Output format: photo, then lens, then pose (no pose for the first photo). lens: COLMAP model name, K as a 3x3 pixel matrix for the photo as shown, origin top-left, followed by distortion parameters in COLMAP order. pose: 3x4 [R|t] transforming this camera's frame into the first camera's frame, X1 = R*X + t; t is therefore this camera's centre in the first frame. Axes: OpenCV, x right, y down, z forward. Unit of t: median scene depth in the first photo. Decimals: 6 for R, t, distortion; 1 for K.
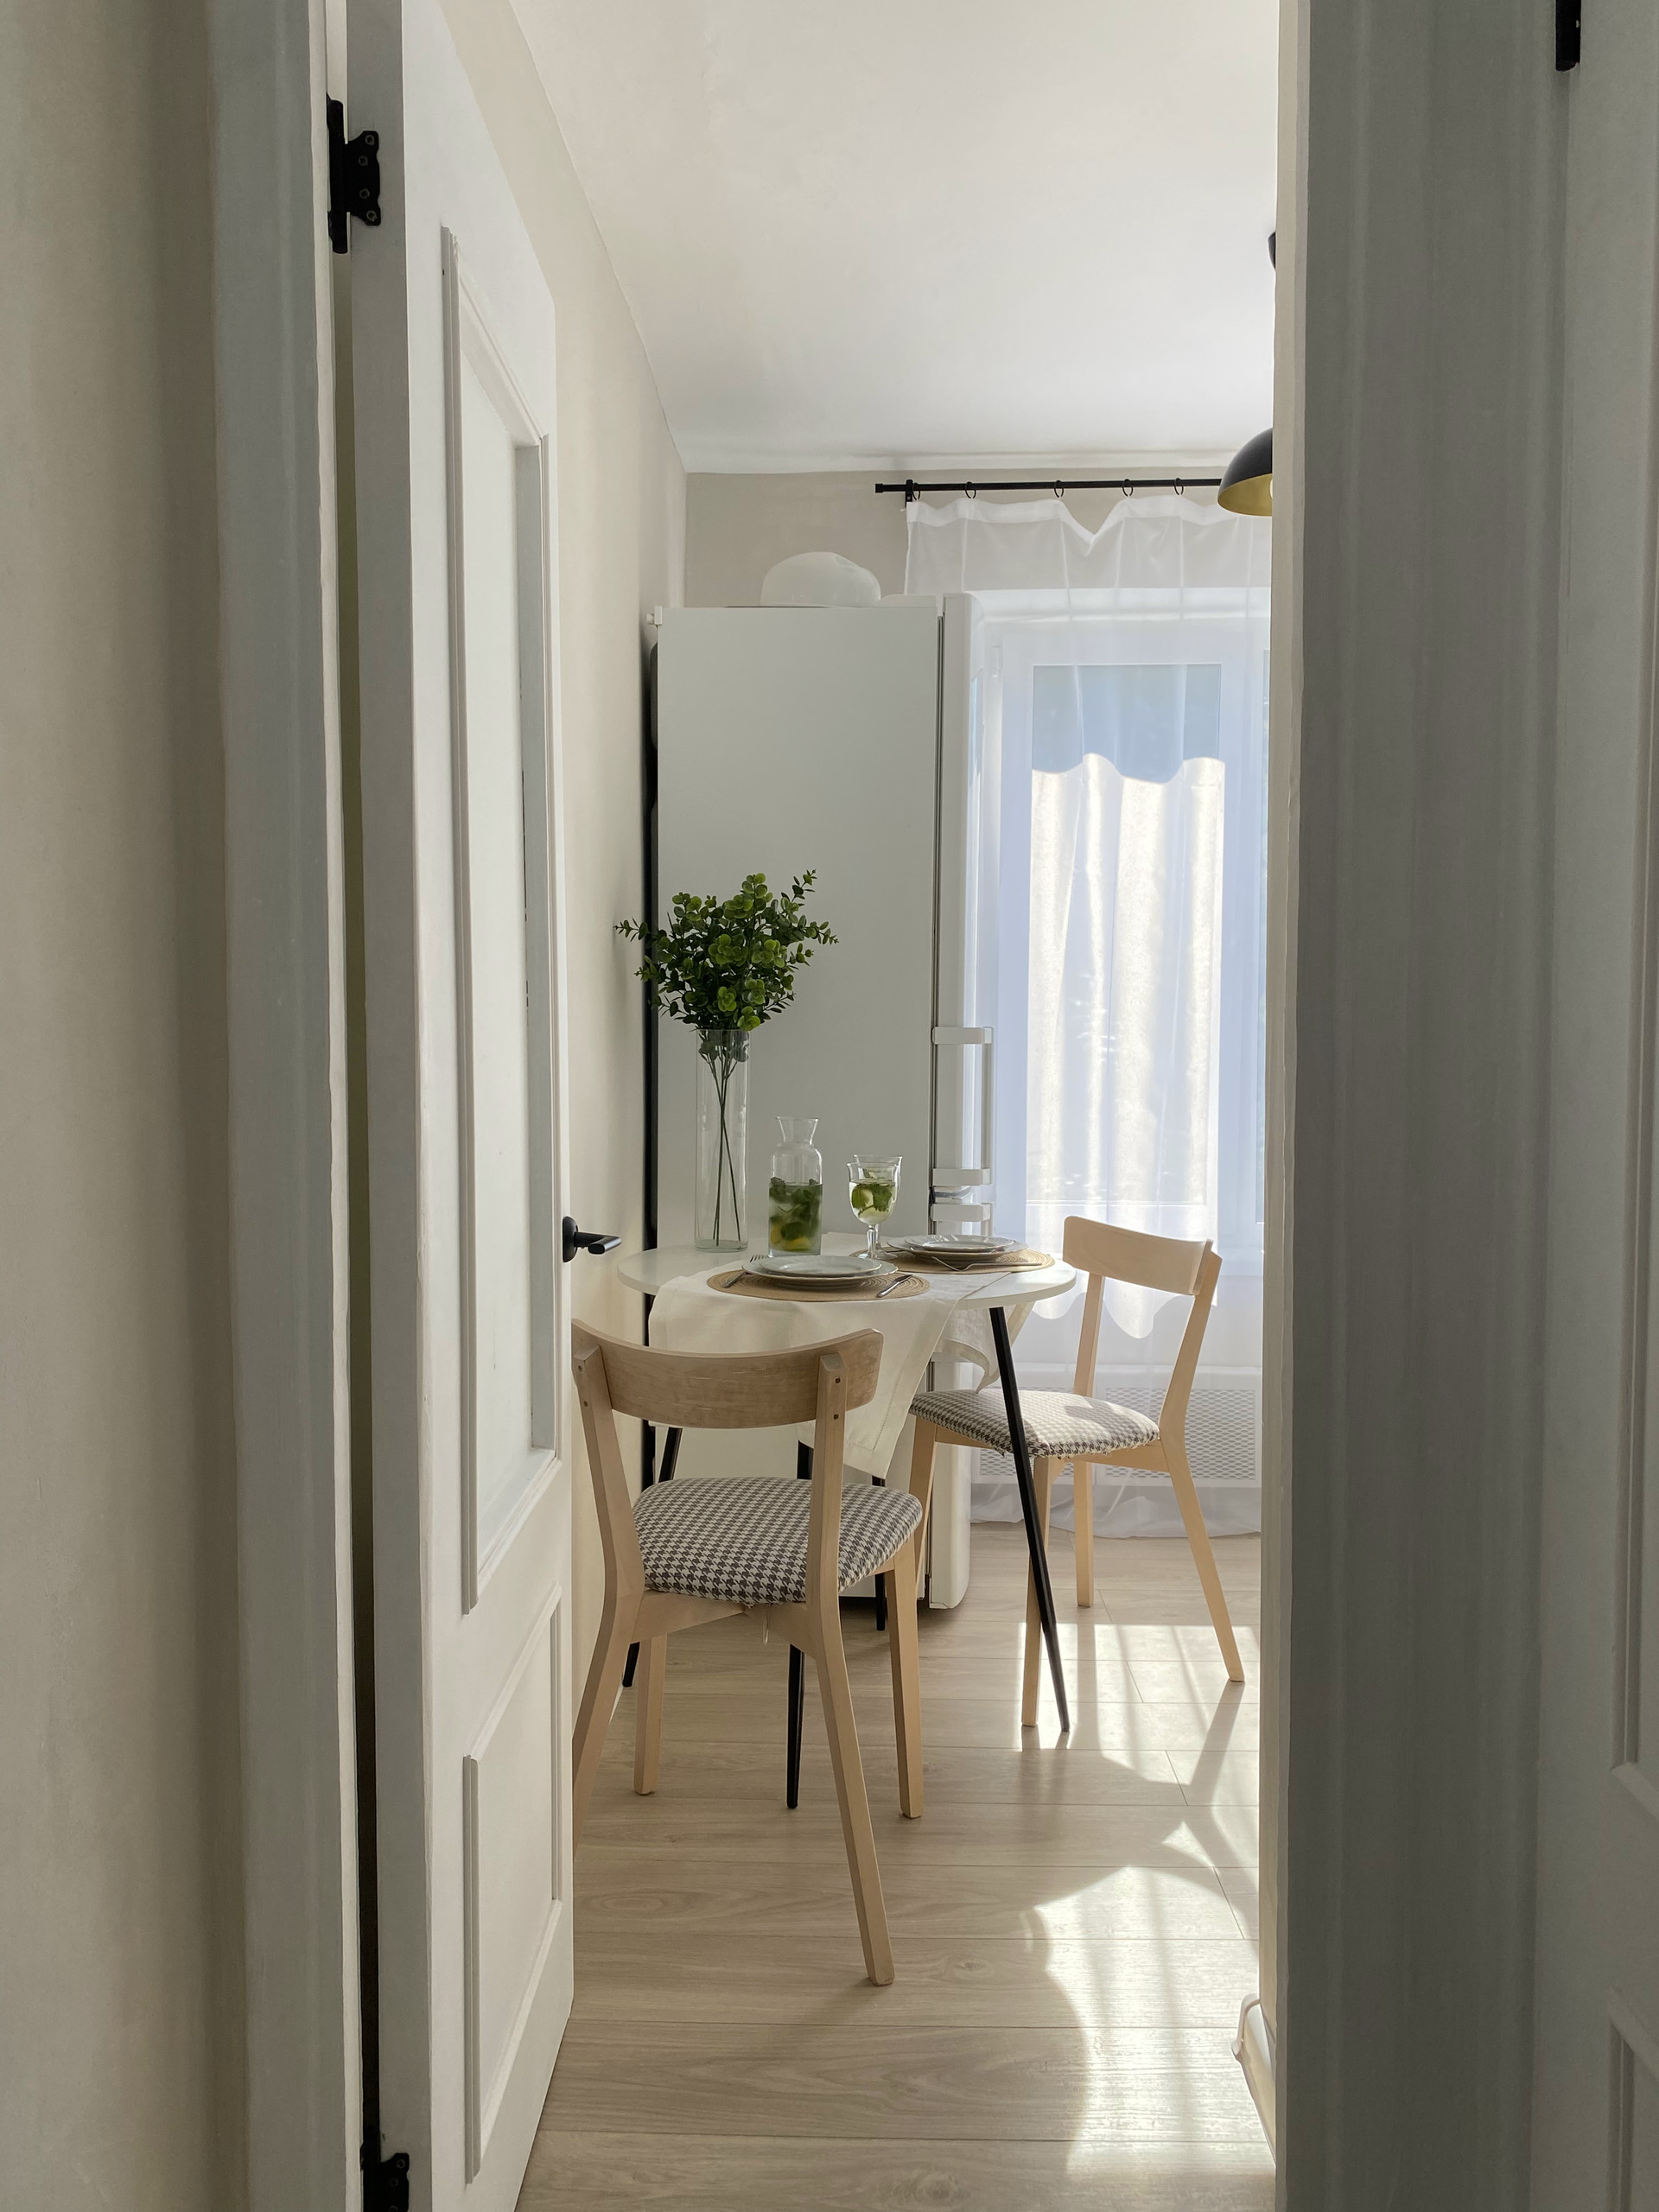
lens RADIAL K [[1695.3, 0, 827.2], [0, 1695.3, 1106.1], [0, 0, 1]] dist [0.057924, -0.064171]
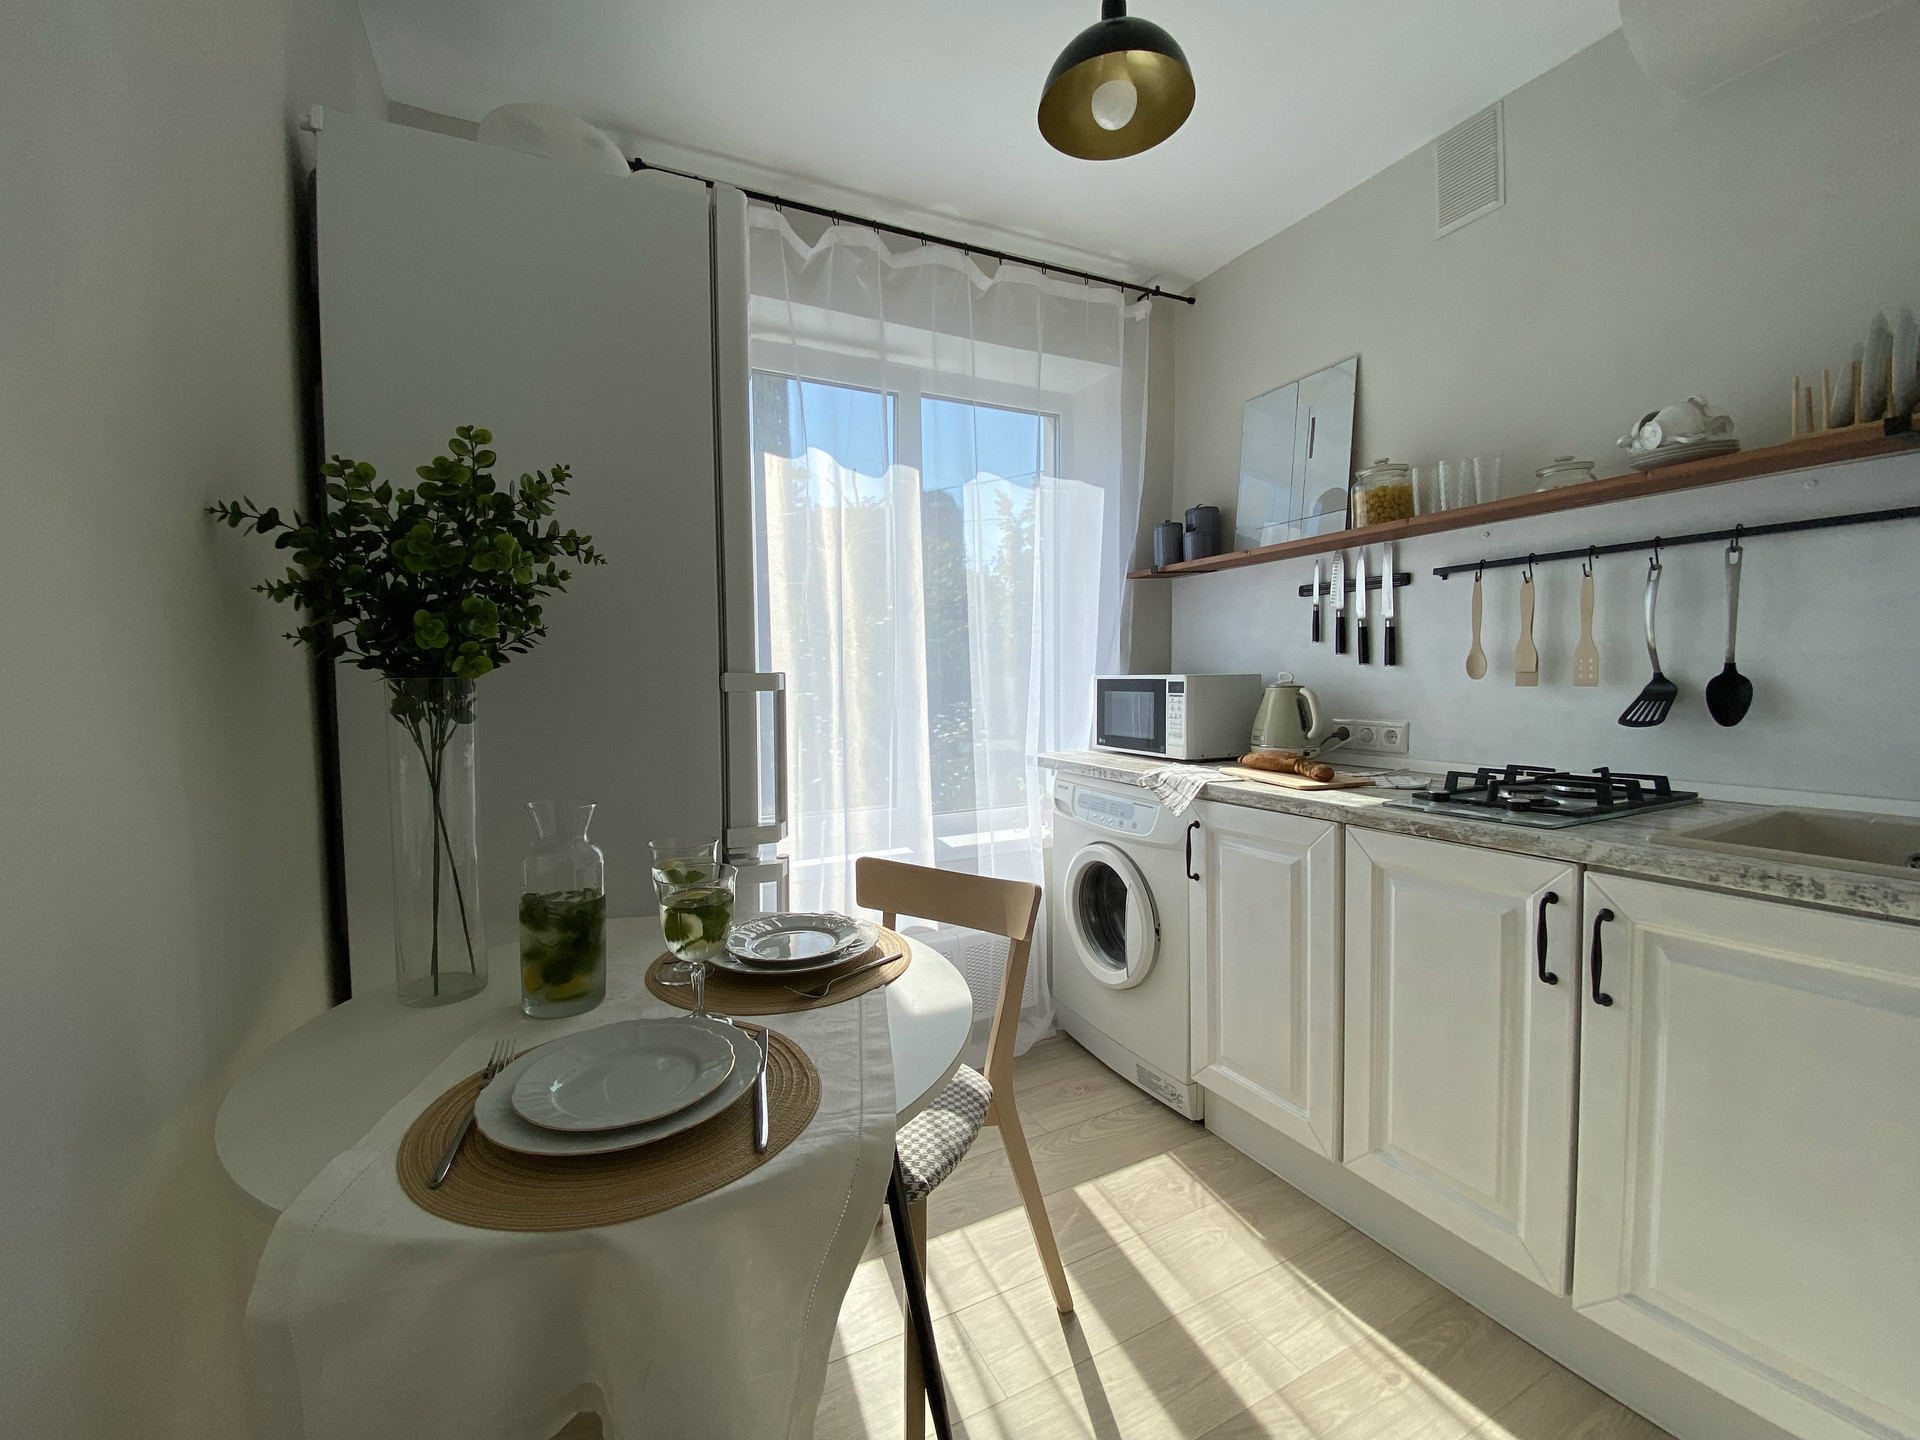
lens RADIAL K [[783.7, 0, 956.7], [0, 783.7, 713.1], [0, 0, 1]] dist [0.000232, -0.003281]
pose [[0.882477, -0.038388, 0.468787, -0.023050], [0.039596, 0.999189, 0.007284, -0.024784], [-0.468686, 0.012134, 0.883281, 0.621428]]
